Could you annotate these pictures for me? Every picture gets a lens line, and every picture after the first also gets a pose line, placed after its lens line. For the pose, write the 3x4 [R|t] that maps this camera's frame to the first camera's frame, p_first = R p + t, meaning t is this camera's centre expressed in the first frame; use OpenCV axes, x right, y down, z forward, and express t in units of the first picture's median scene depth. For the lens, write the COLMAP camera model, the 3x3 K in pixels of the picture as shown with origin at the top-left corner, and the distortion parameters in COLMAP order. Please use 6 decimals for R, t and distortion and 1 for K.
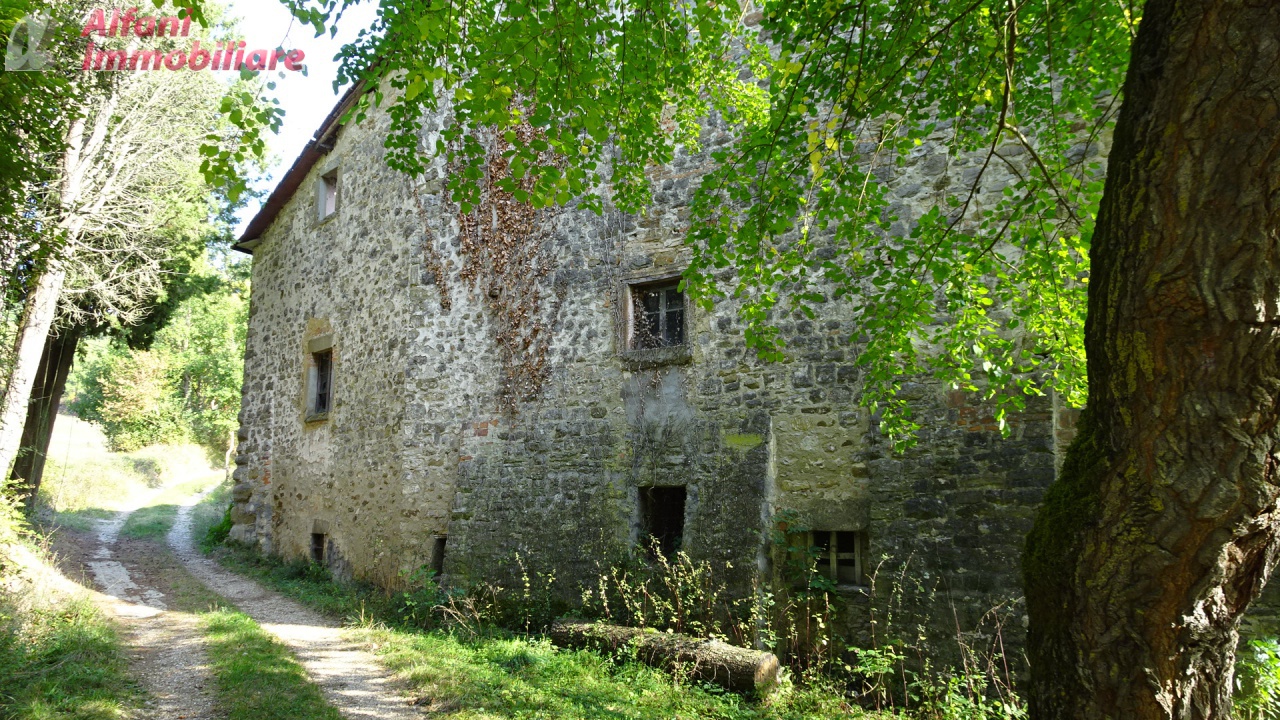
lens RADIAL K [[905.8, 0, 678.0], [0, 905.8, 361.6], [0, 0, 1]] dist [0.008375, 0.007061]
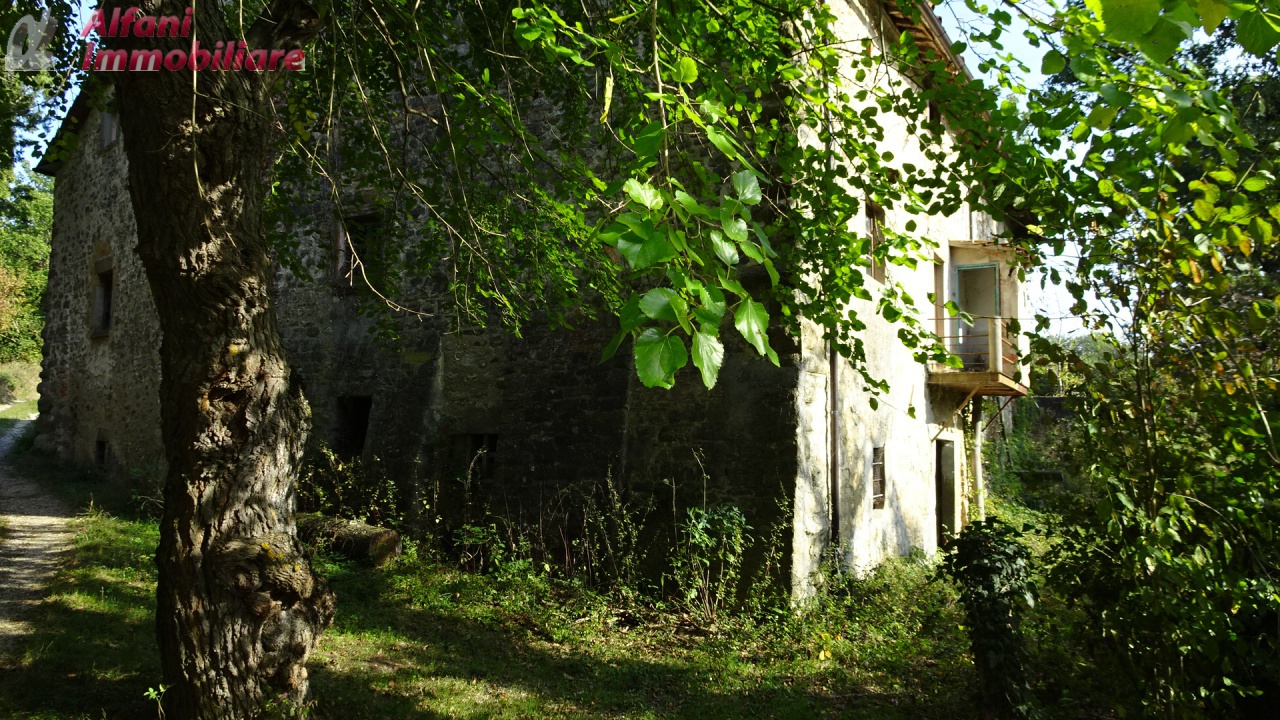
lens RADIAL K [[905.8, 0, 678.0], [0, 905.8, 361.6], [0, 0, 1]] dist [0.008375, 0.007061]
pose [[0.997835, 0.013494, 0.064364, 0.314214], [-0.018527, 0.996761, 0.078253, -0.004541], [-0.063099, -0.079276, 0.994854, -0.170244]]
